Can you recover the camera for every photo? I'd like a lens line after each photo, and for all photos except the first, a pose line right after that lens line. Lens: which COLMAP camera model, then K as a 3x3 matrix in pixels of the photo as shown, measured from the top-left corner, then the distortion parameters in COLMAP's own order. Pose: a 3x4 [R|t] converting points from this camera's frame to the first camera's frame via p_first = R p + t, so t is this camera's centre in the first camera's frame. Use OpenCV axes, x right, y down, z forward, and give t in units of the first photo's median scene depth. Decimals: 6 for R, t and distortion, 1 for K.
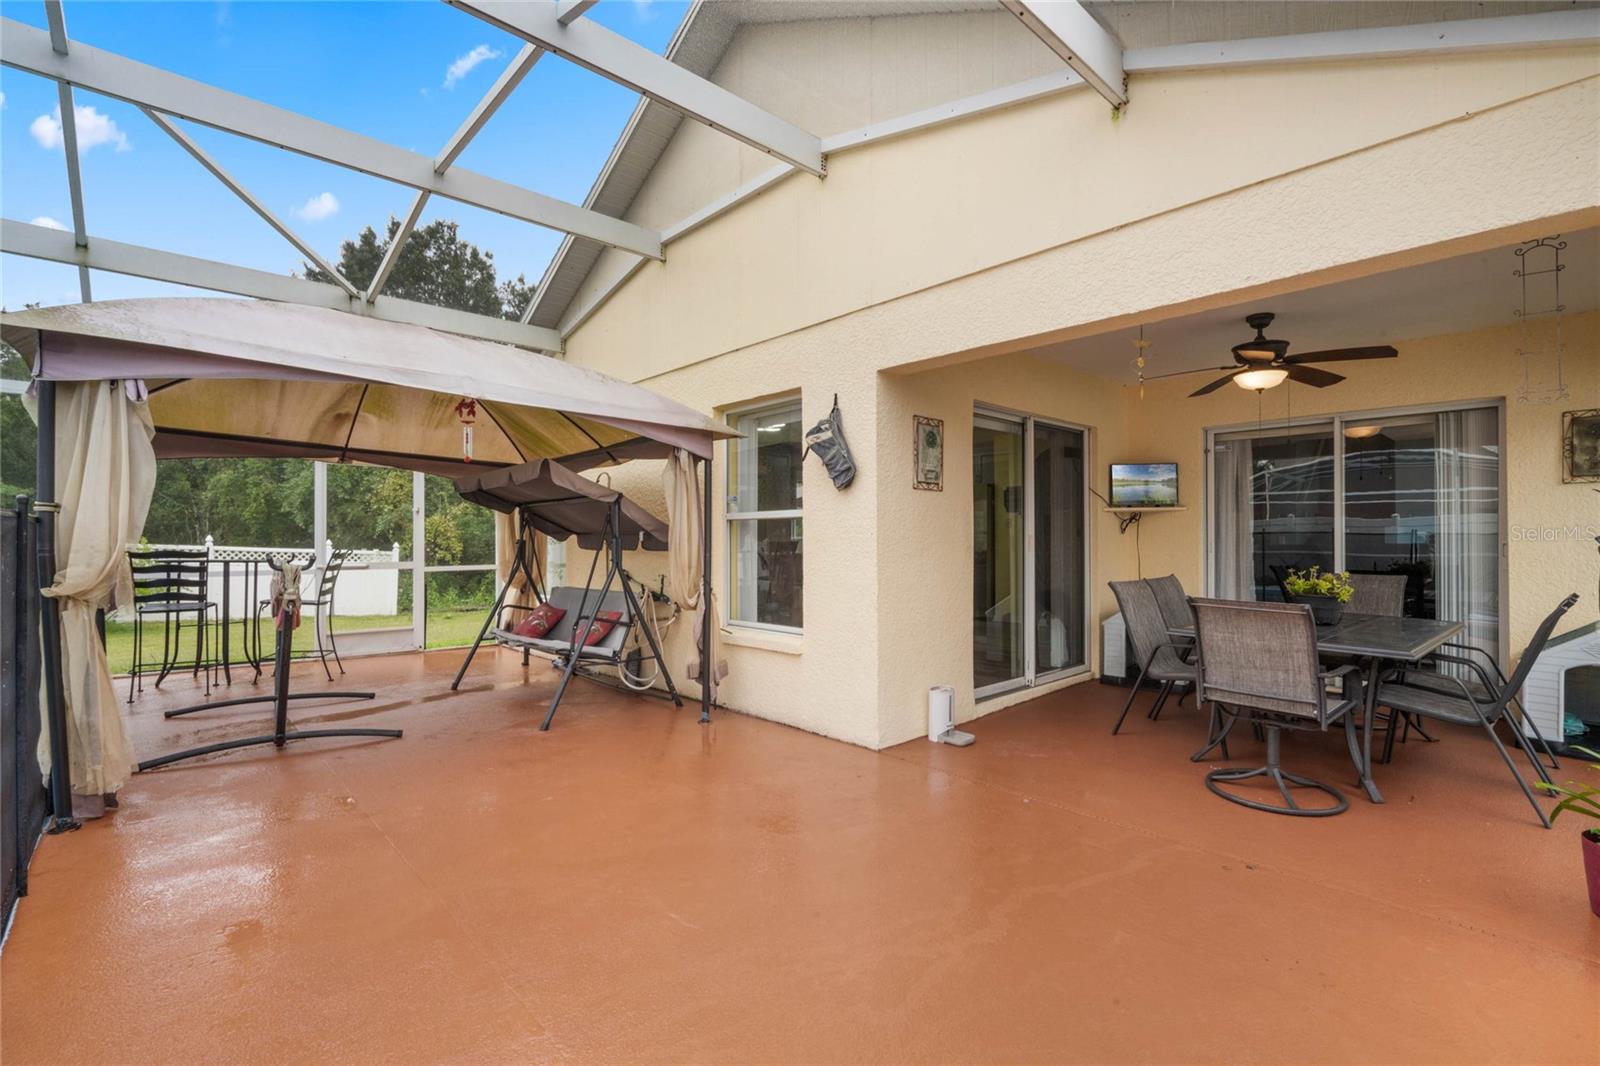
lens RADIAL K [[731.5, 0, 794.6], [0, 731.5, 539.4], [0, 0, 1]] dist [-0.004318, -0.000045]
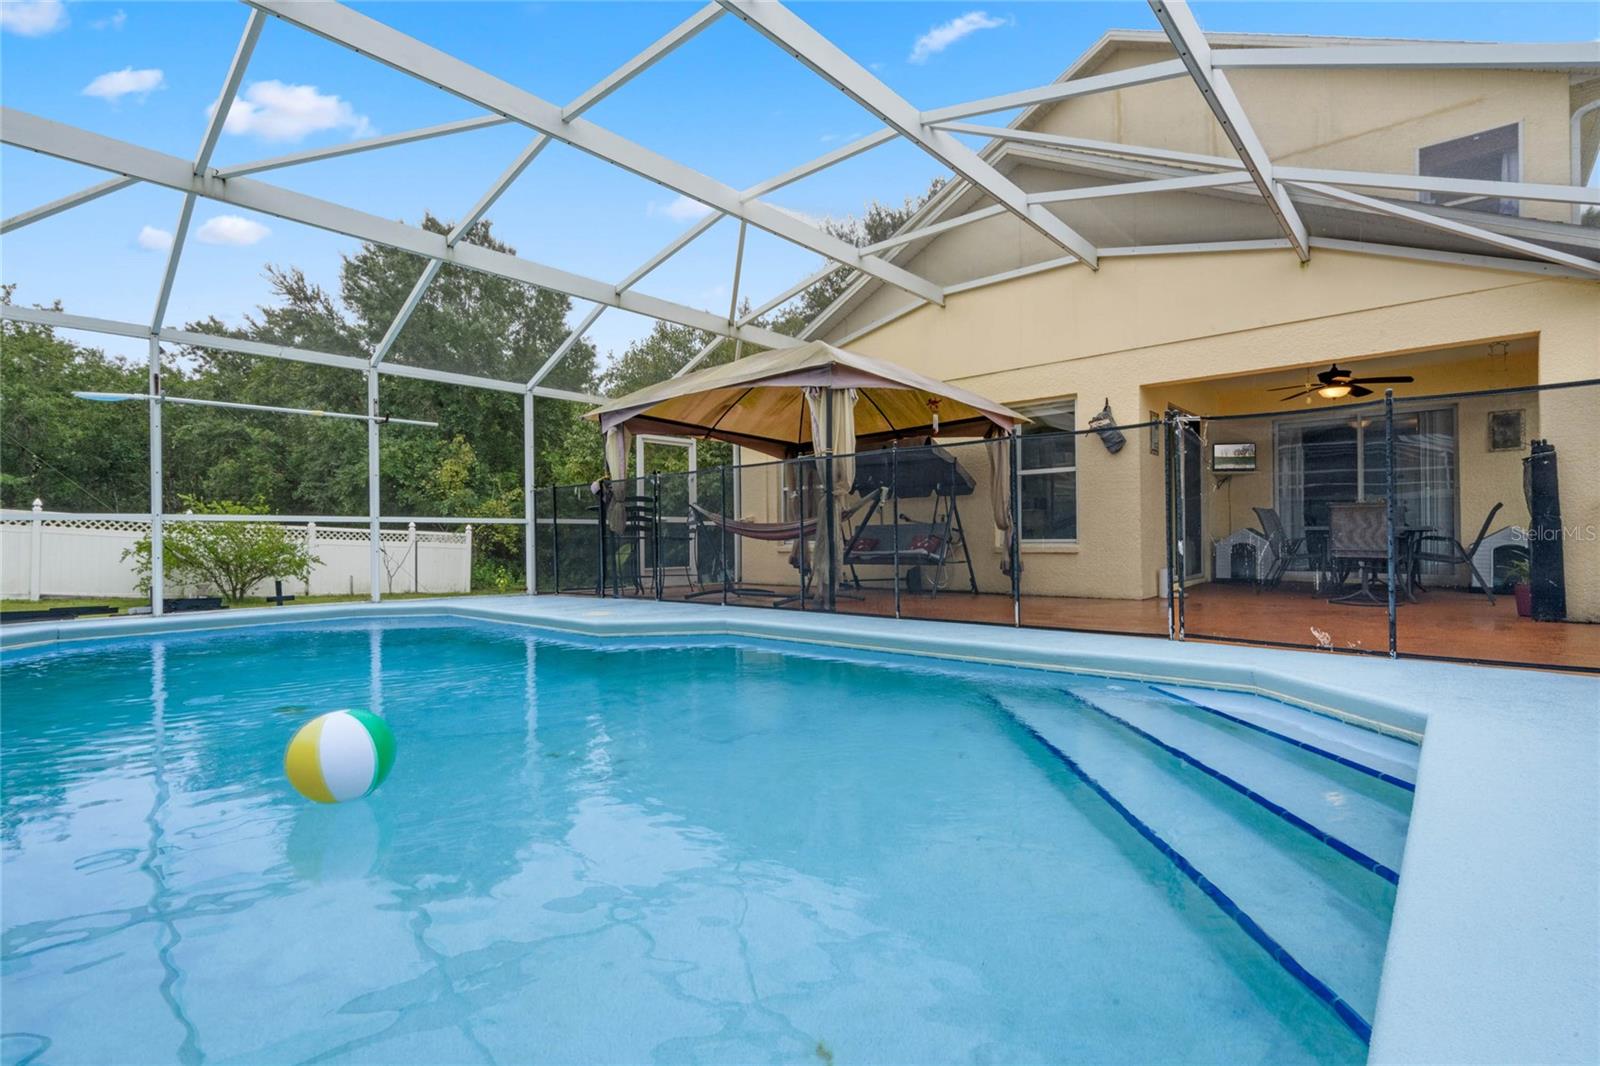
lens RADIAL K [[731.5, 0, 810.6], [0, 731.5, 536.1], [0, 0, 1]] dist [-0.004318, -0.000045]
pose [[0.995537, -0.007041, 0.094104, -0.781174], [0.006766, 0.999972, 0.003243, 0.112901], [-0.094125, -0.002592, 0.995557, -0.630814]]
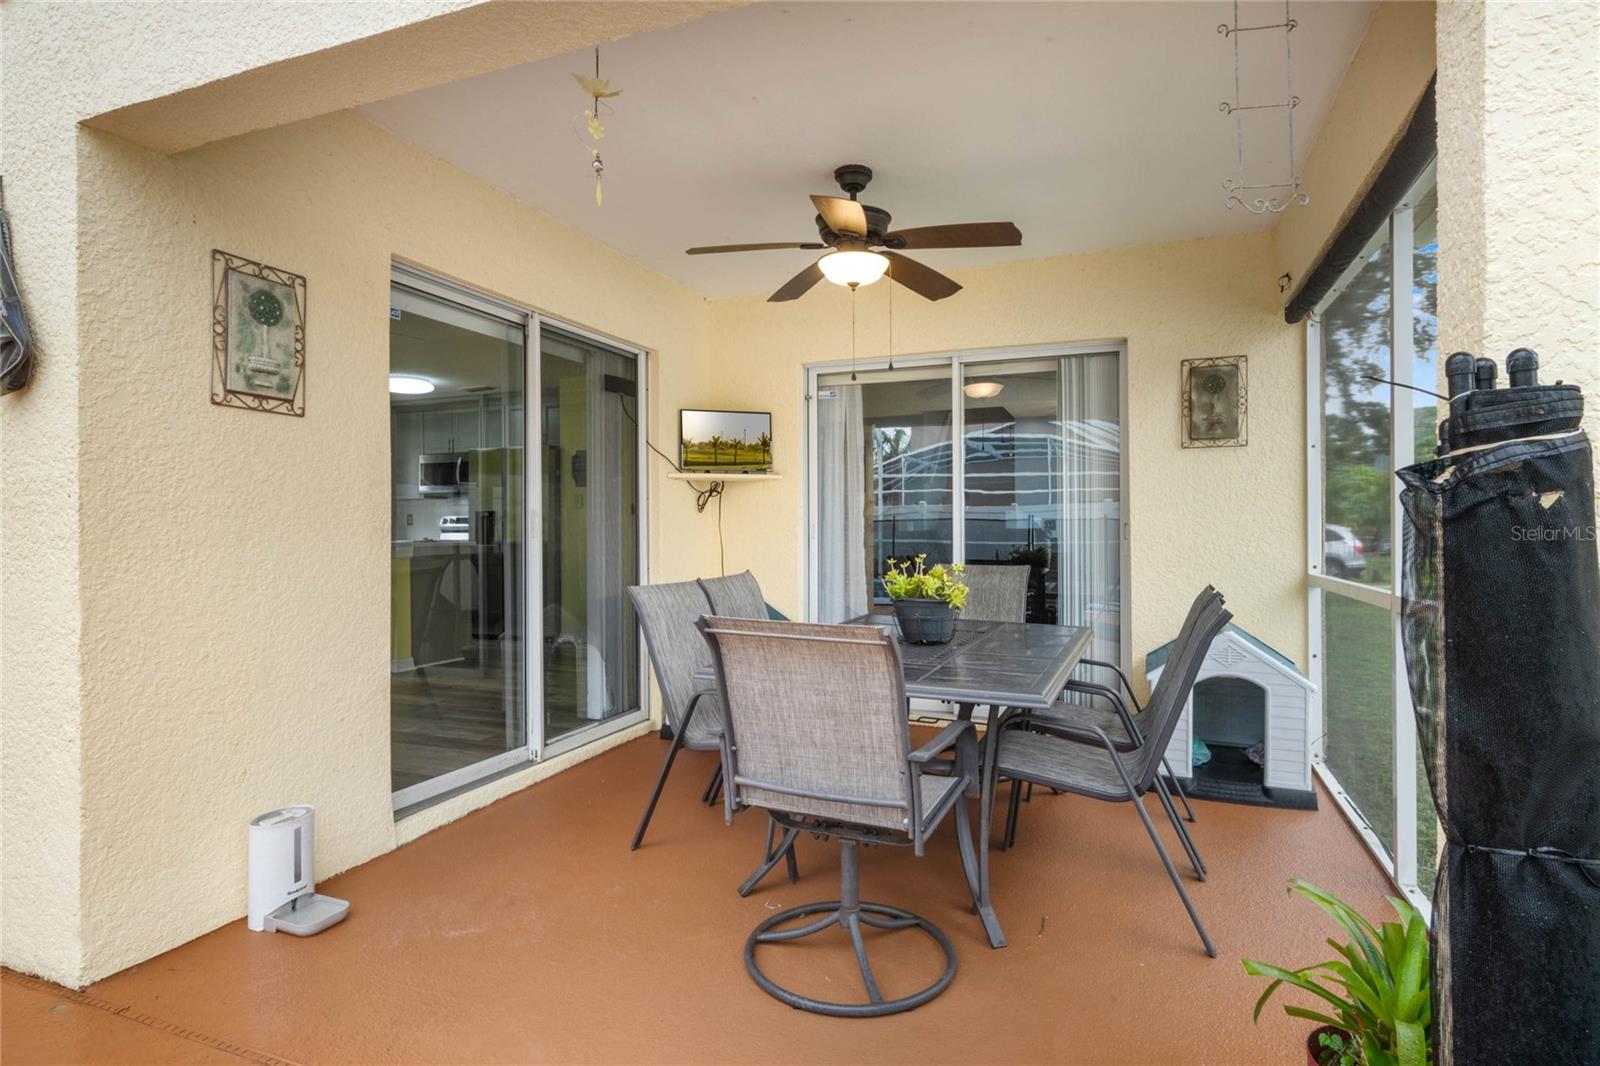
lens RADIAL K [[883.4, 0, 800.3], [0, 883.4, 533.2], [0, 0, 1]] dist [-0.004879, 0.001973]
pose [[0.899437, -0.004397, 0.437028, 0.247895], [0.003352, 0.999989, 0.003162, 0.013832], [-0.437037, -0.001379, 0.899443, 0.307905]]
